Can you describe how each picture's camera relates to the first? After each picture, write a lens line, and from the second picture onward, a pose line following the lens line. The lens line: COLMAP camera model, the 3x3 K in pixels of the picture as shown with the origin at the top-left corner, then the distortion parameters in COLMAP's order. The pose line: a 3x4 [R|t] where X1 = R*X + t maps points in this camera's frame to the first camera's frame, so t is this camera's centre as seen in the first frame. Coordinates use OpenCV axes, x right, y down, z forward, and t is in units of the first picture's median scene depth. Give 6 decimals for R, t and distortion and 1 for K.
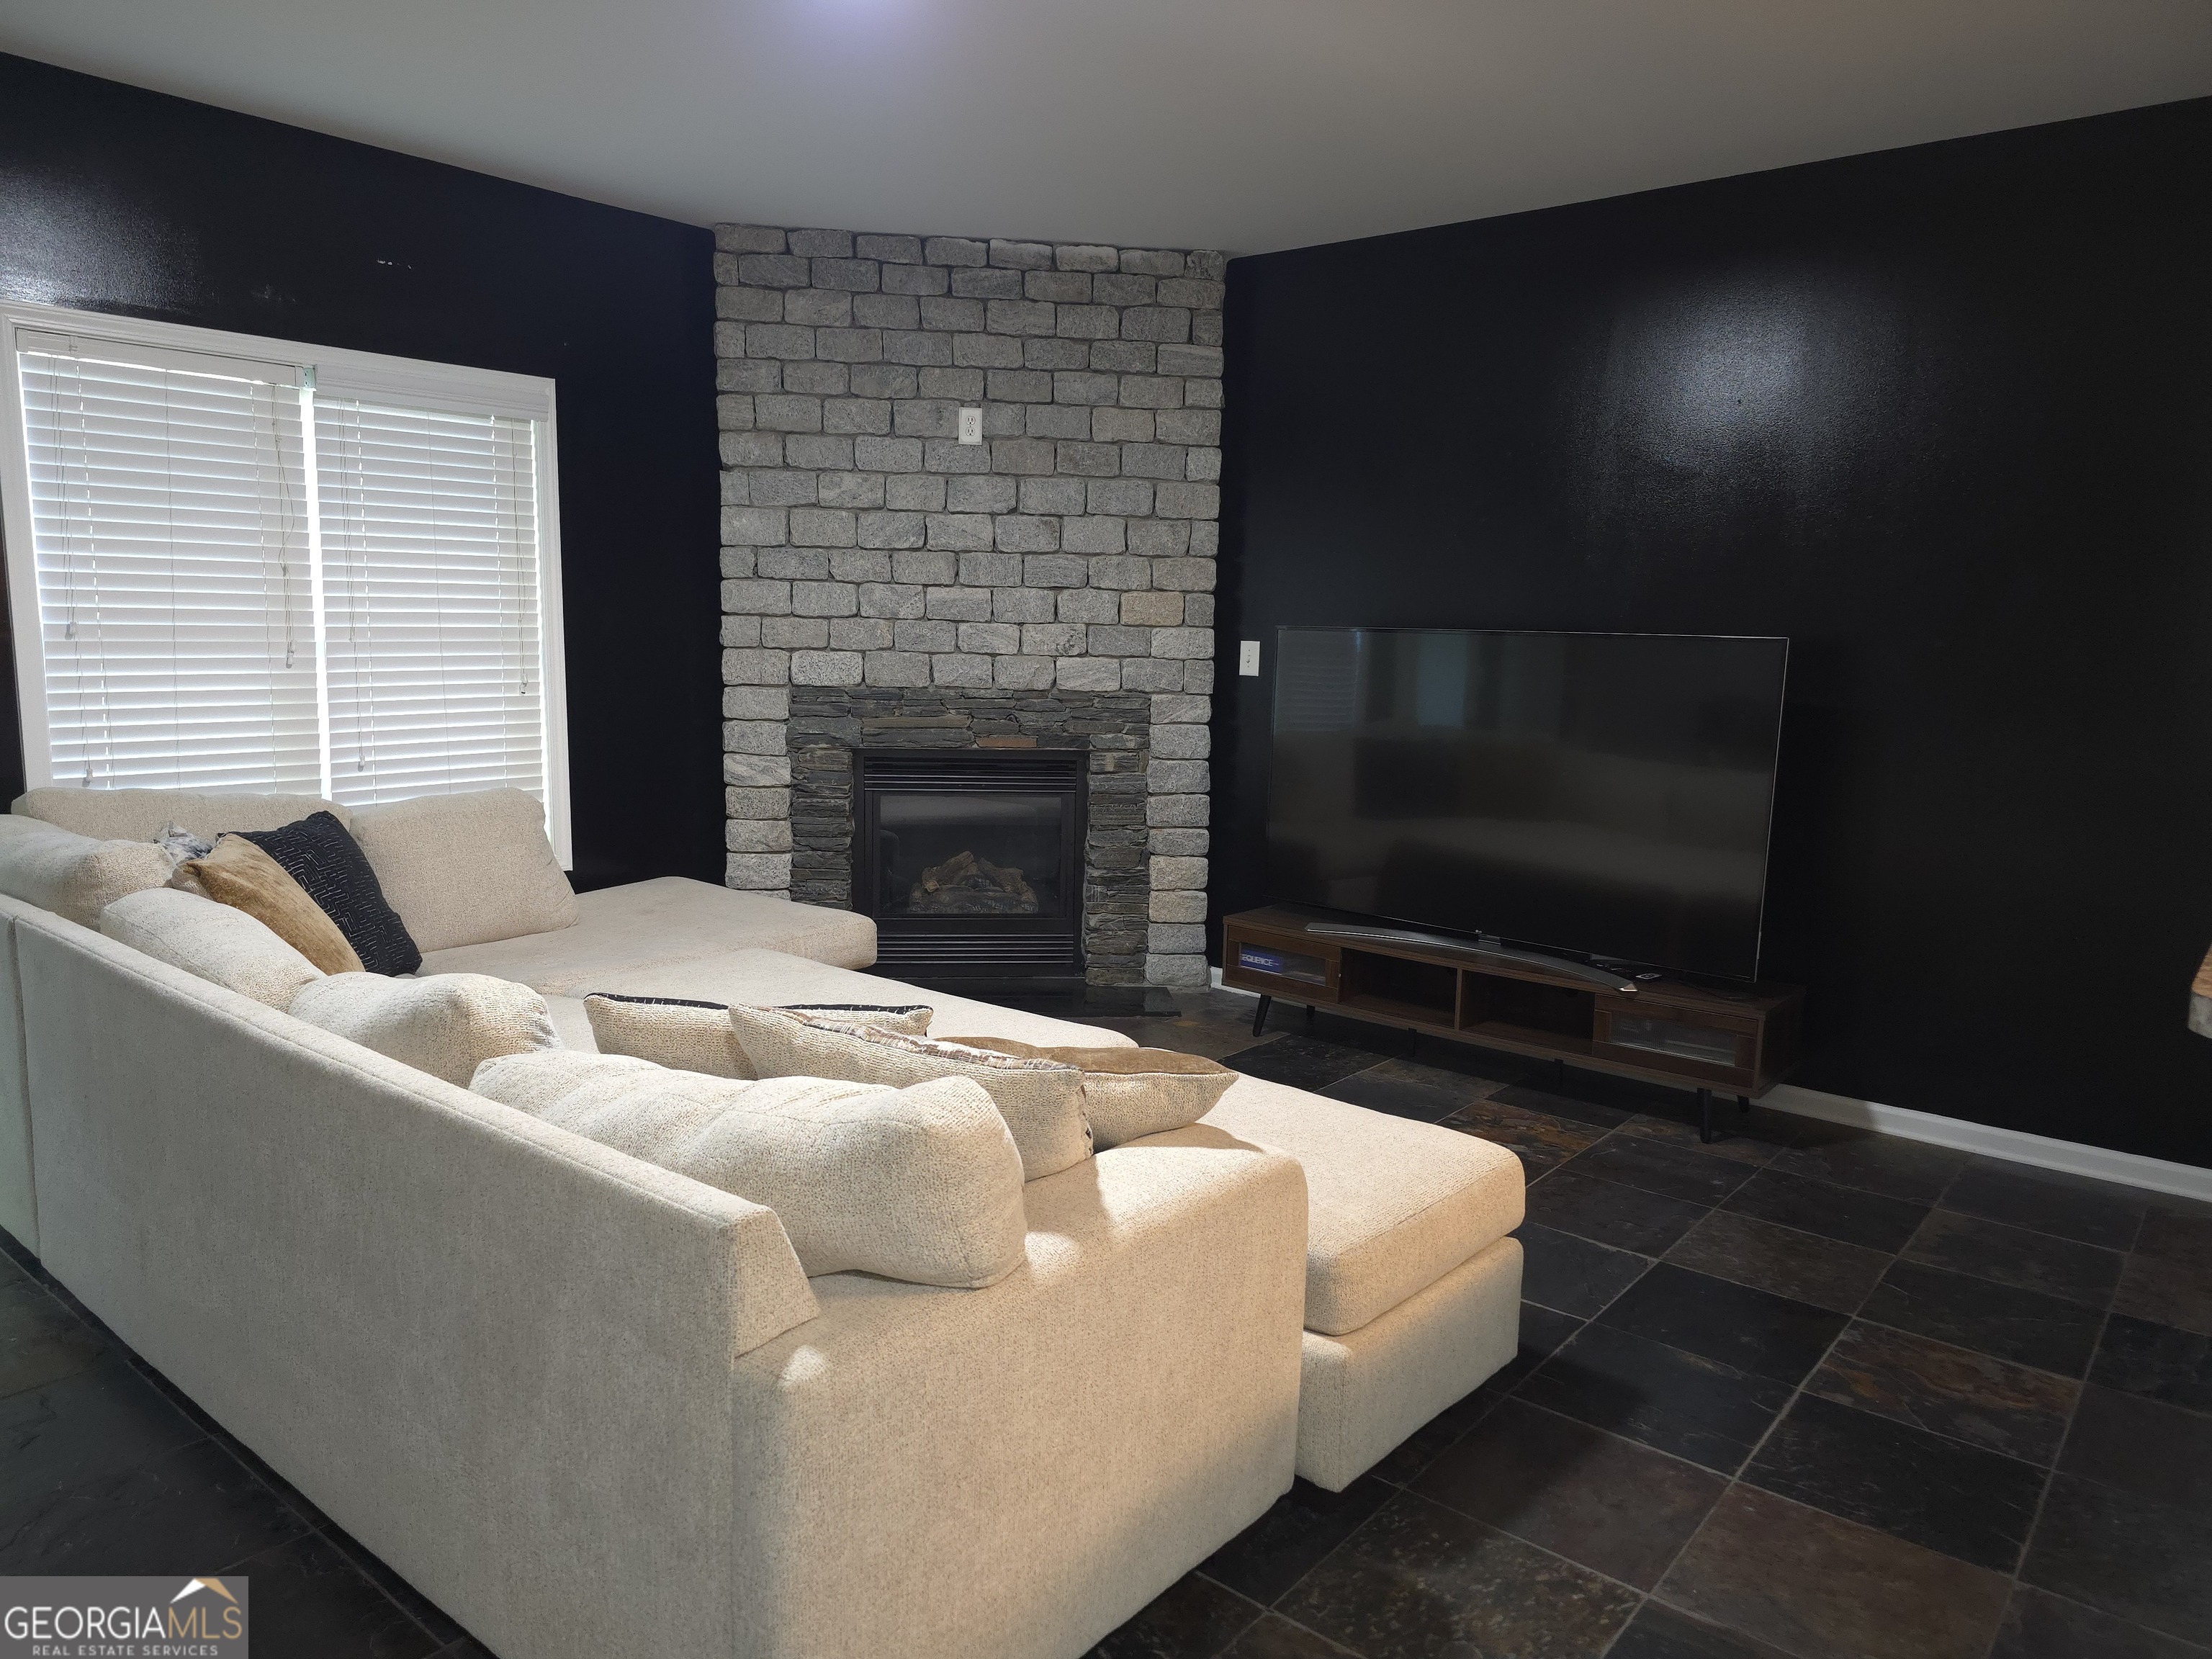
lens RADIAL K [[1478.6, 0, 1115.6], [0, 1478.6, 847.0], [0, 0, 1]] dist [0.064683, -0.037853]
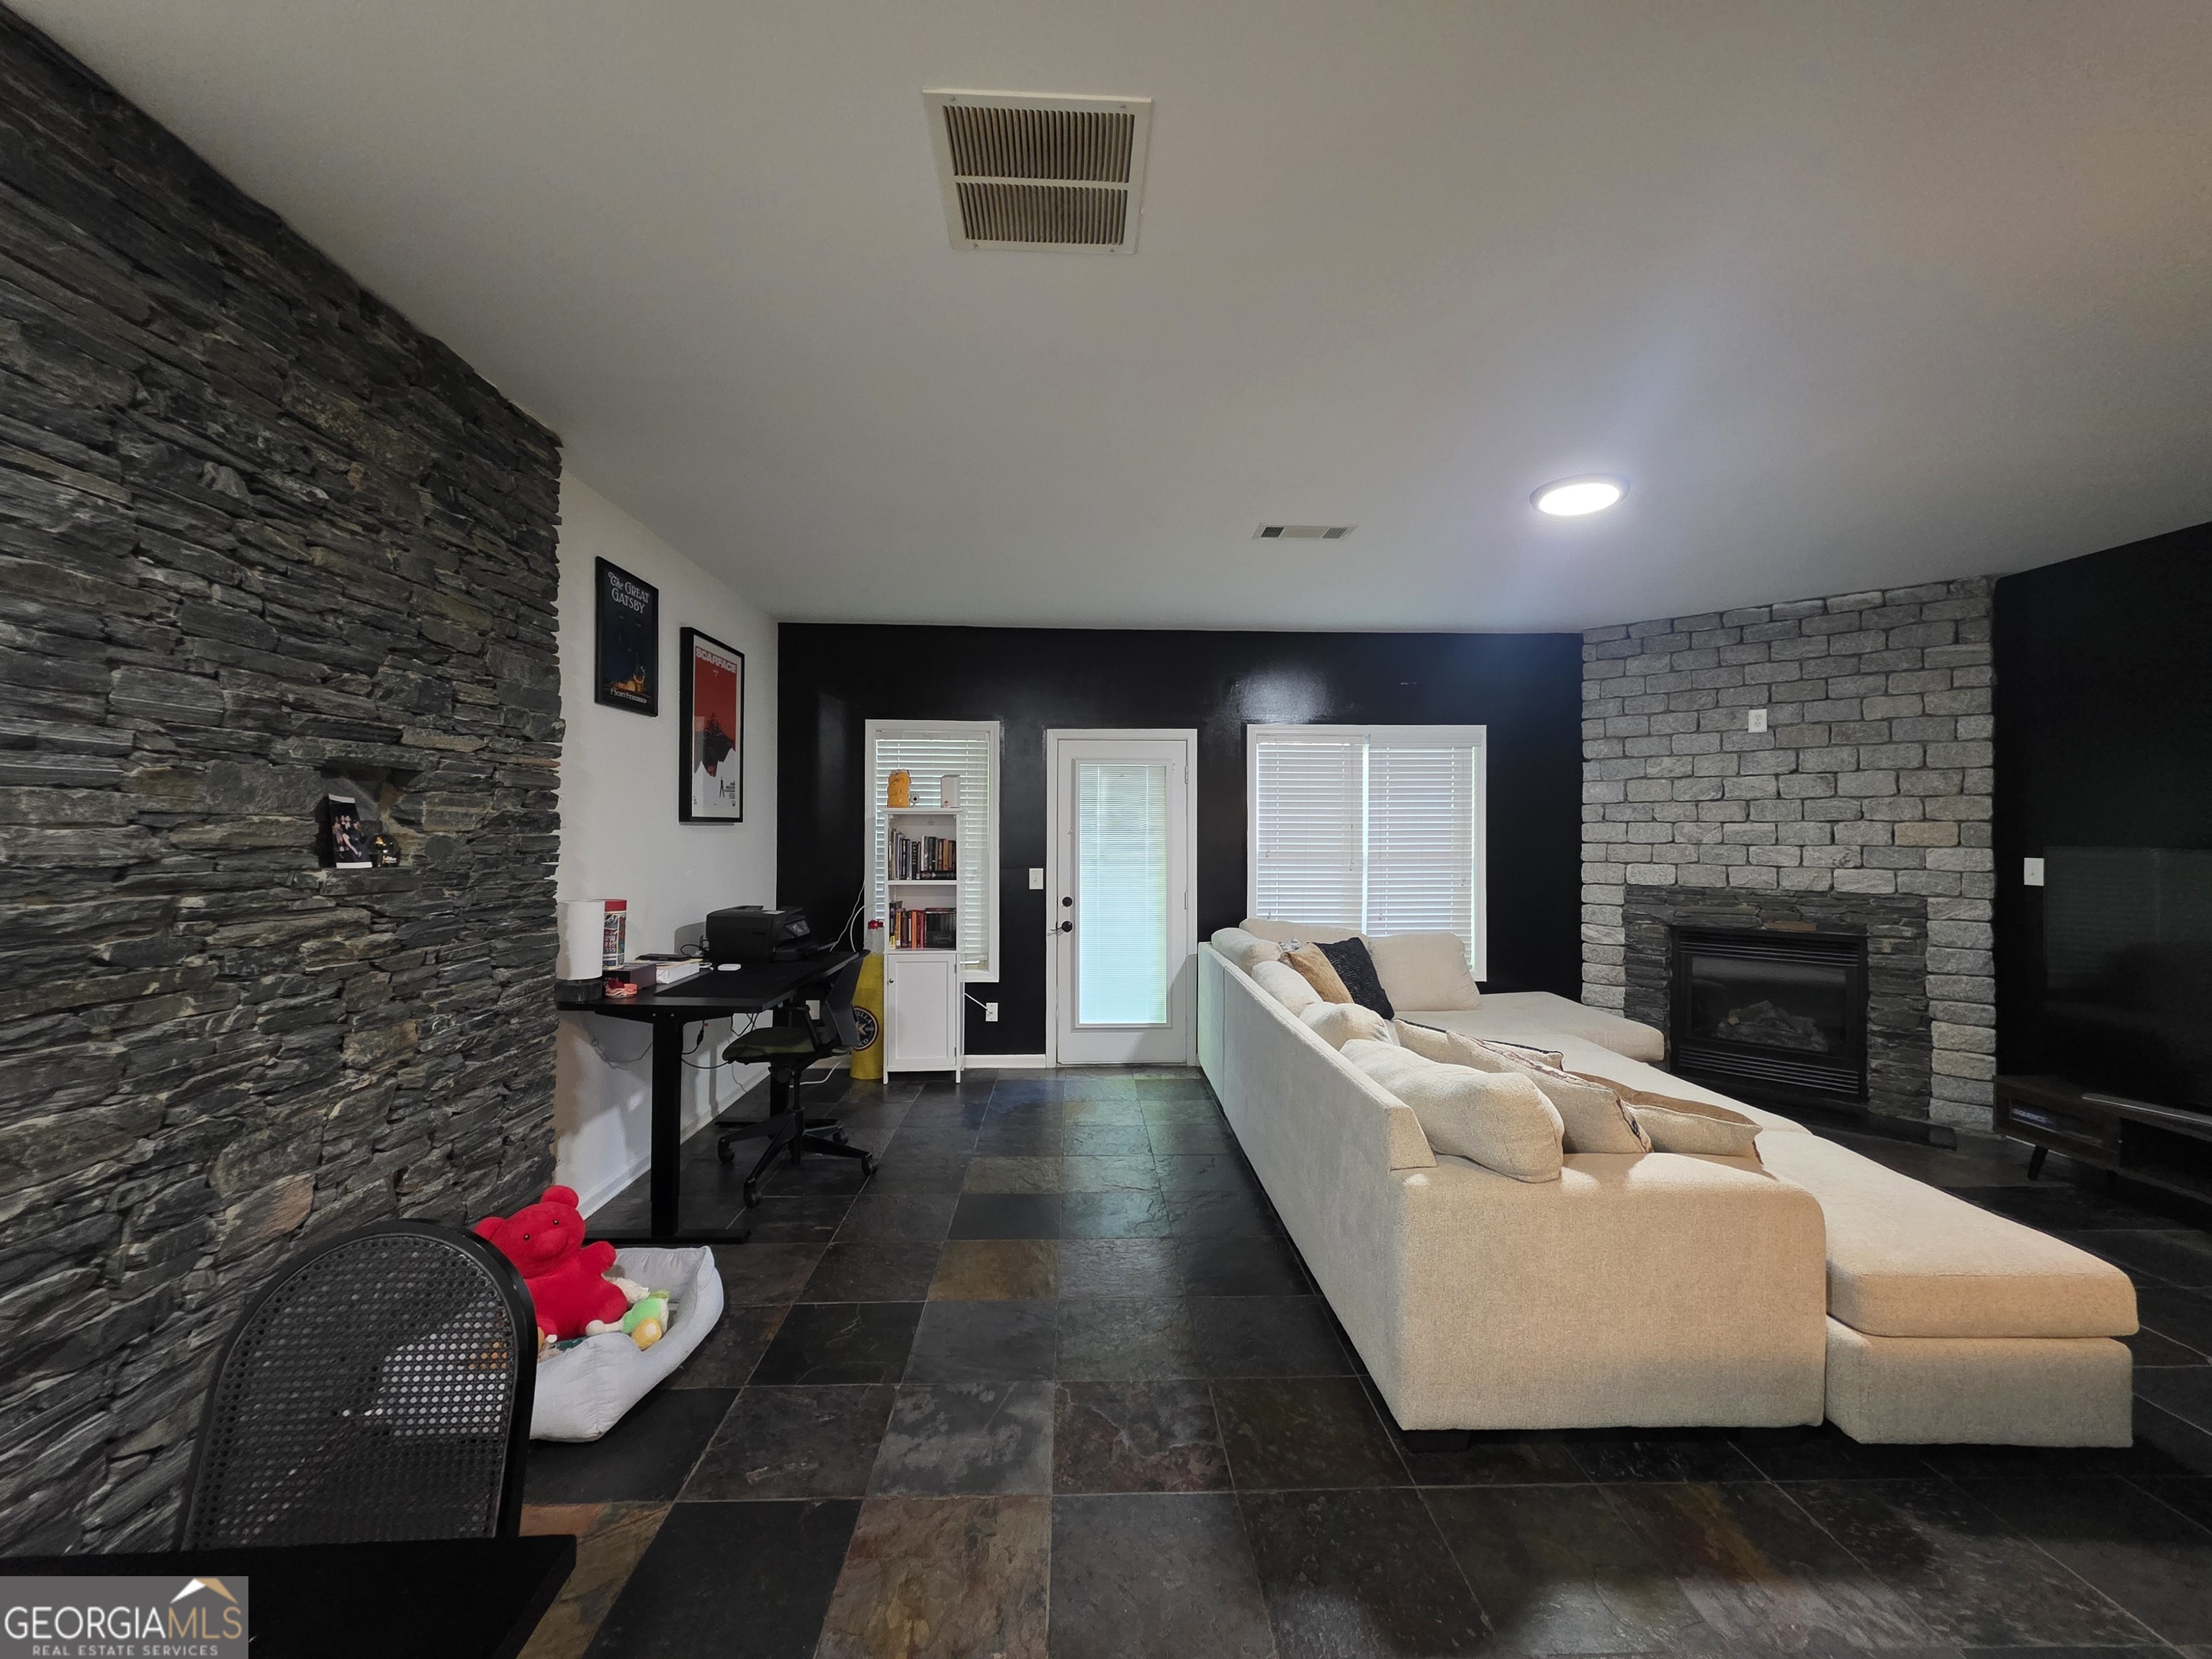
lens RADIAL K [[878.0, 0, 1107.4], [0, 878.0, 828.9], [0, 0, 1]] dist [0.001608, -0.000249]
pose [[0.666746, -0.021923, -0.744963, 0.129557], [-0.103476, 0.987163, -0.121662, 0.009223], [0.738067, 0.158203, 0.655918, -0.080239]]
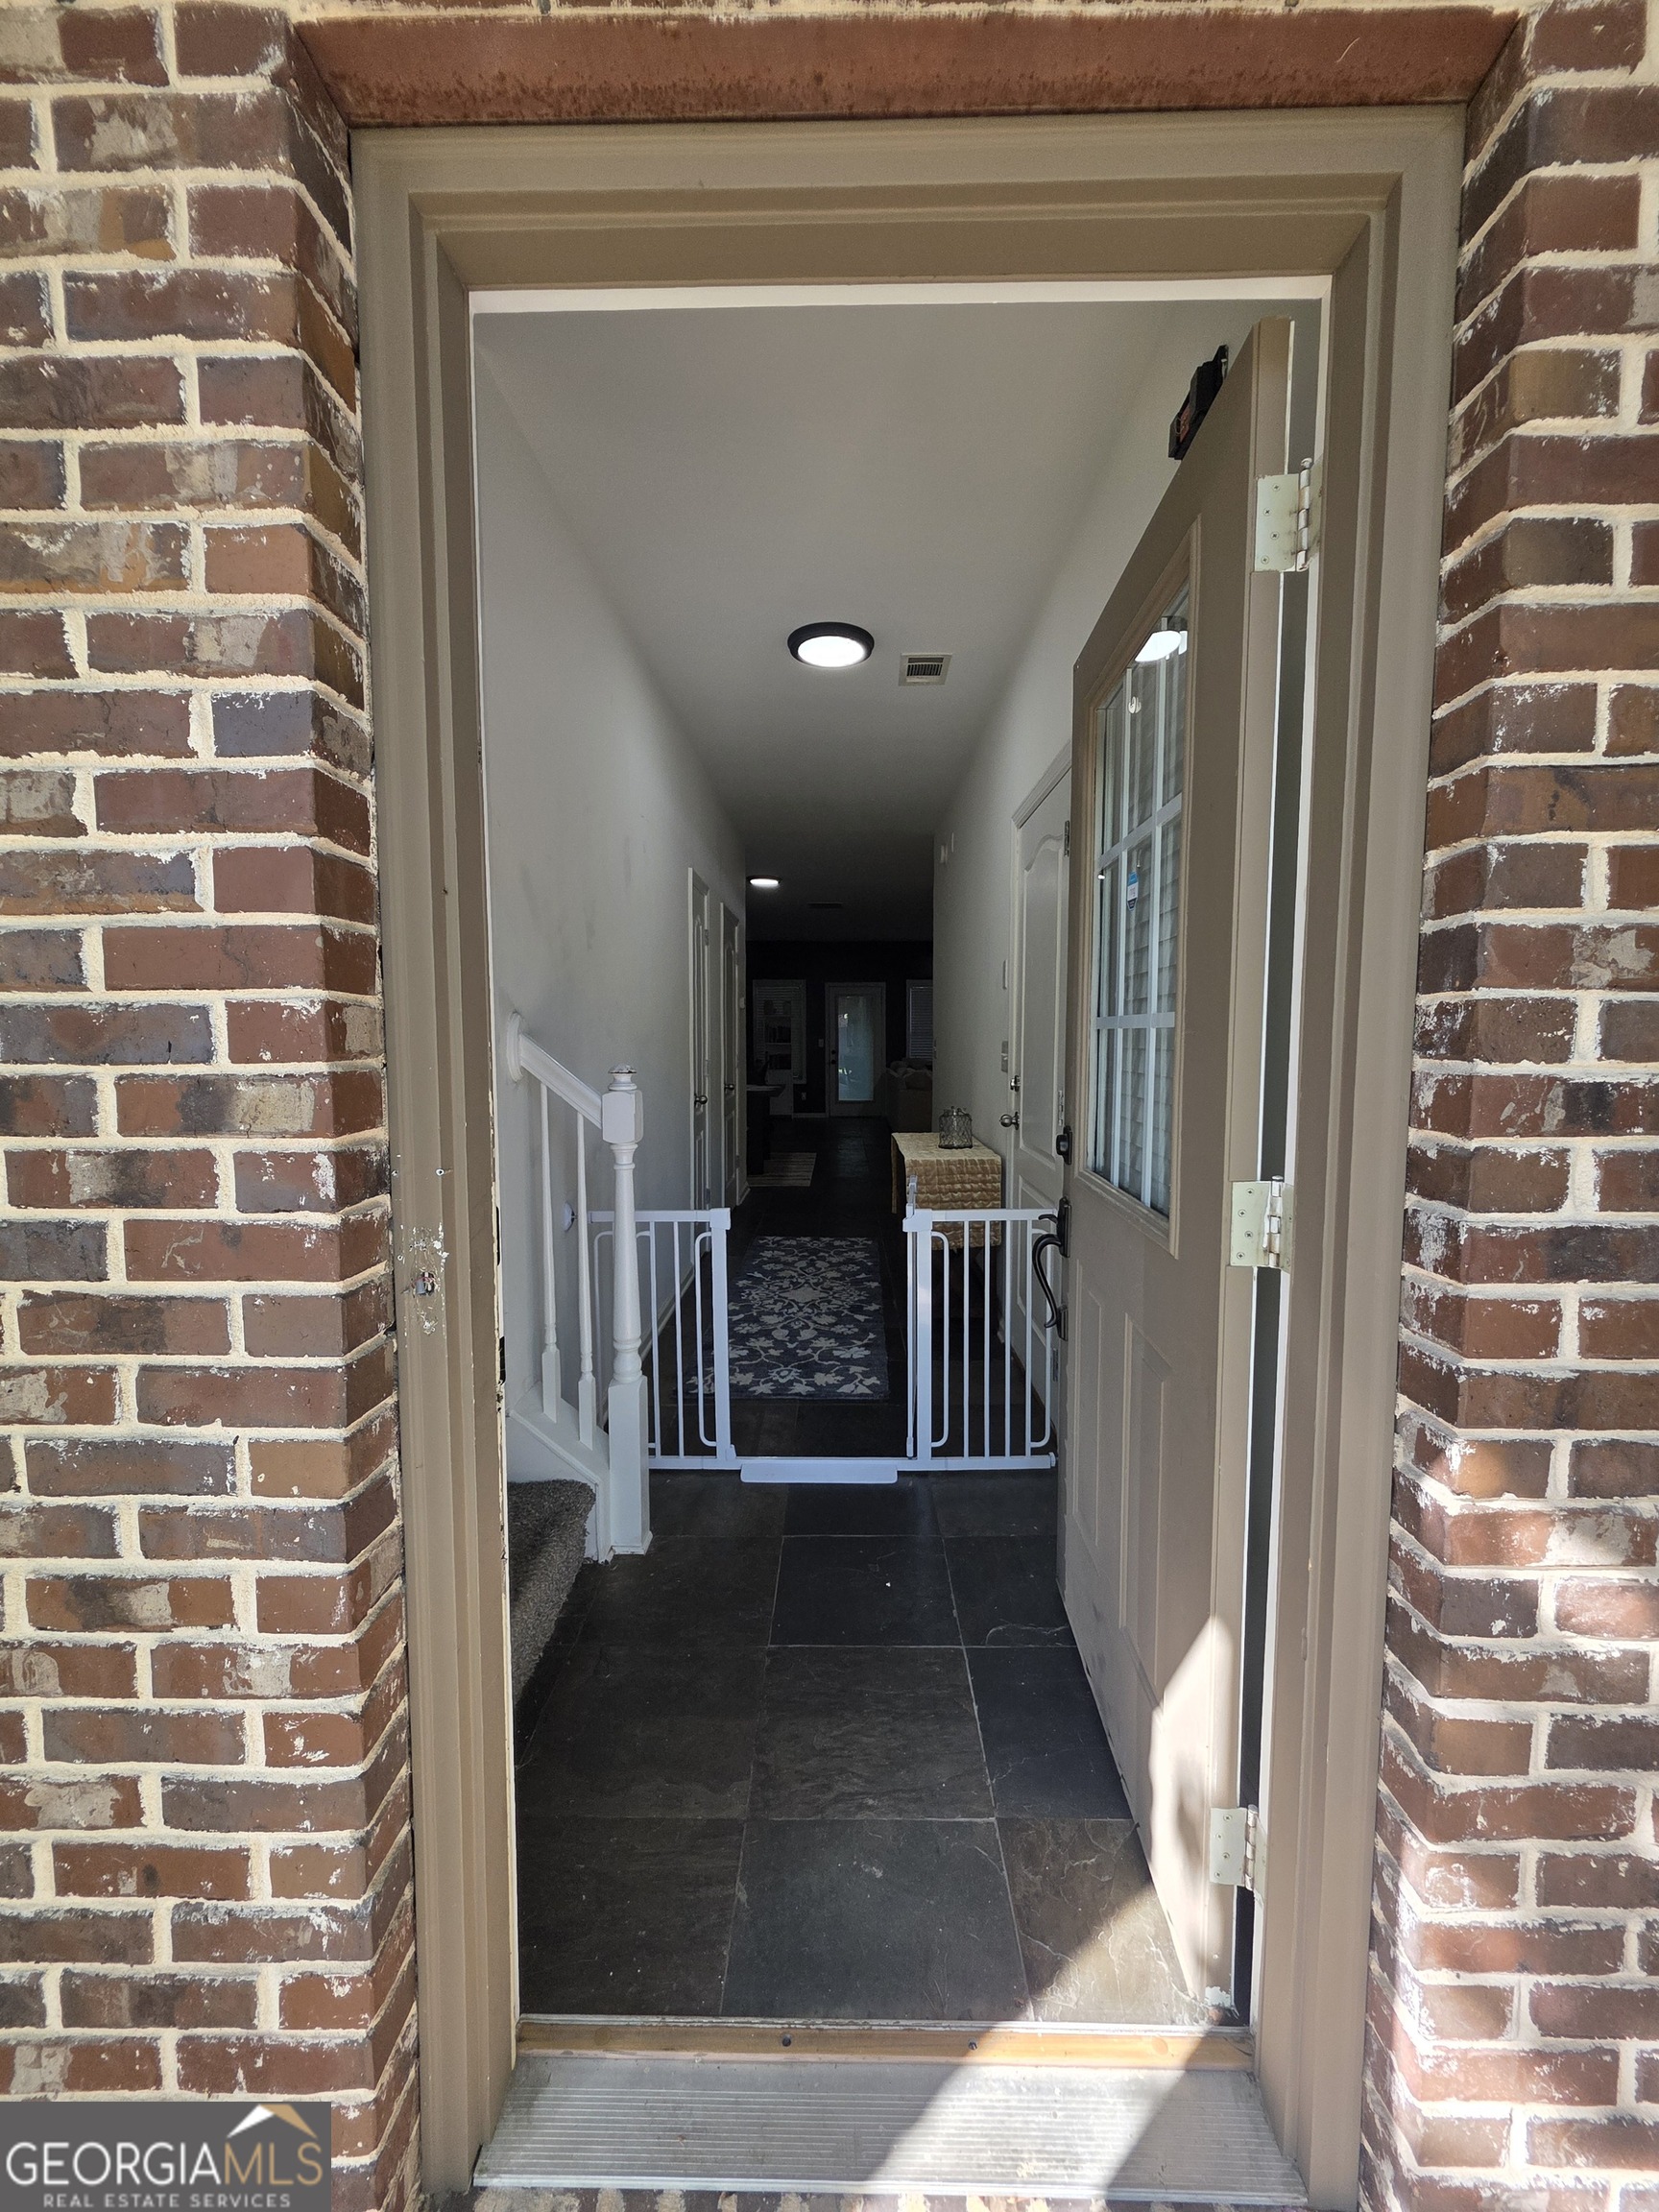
lens RADIAL K [[878.0, 0, 826.0], [0, 878.0, 1101.5], [0, 0, 1]] dist [0.001608, -0.000249]
pose [[0.634056, 0.037438, -0.772380, 1.238771], [-0.102385, 0.994098, -0.035864, 0.199268], [0.766479, 0.101820, 0.634147, -1.002923]]
